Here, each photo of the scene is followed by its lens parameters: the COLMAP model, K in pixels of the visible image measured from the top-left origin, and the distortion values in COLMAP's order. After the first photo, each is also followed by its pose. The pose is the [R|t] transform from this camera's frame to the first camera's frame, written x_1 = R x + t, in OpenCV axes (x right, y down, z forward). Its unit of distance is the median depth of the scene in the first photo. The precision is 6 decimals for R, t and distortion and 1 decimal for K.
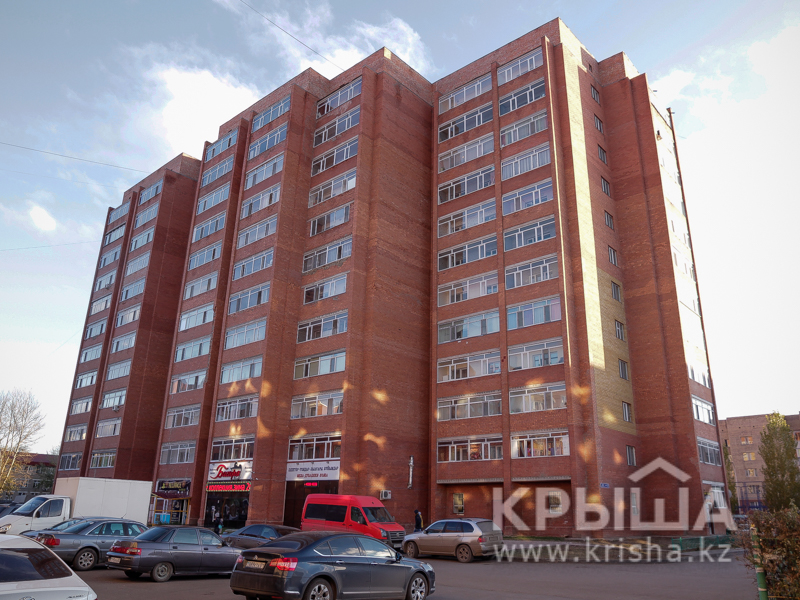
lens RADIAL K [[615.3, 0, 400.0], [0, 615.3, 300.0], [0, 0, 1]] dist [-0.041589, -0.000921]
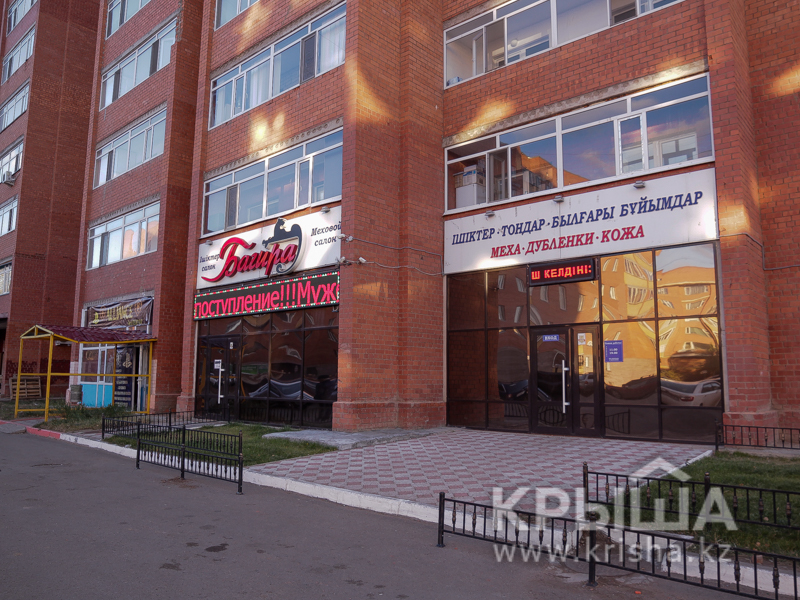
lens RADIAL K [[615.3, 0, 400.0], [0, 615.3, 300.0], [0, 0, 1]] dist [-0.041589, -0.000921]
pose [[0.999891, -0.014607, -0.002018, -0.206260], [0.014704, 0.977482, 0.210504, 0.239223], [-0.001103, -0.210511, 0.977591, 0.683803]]
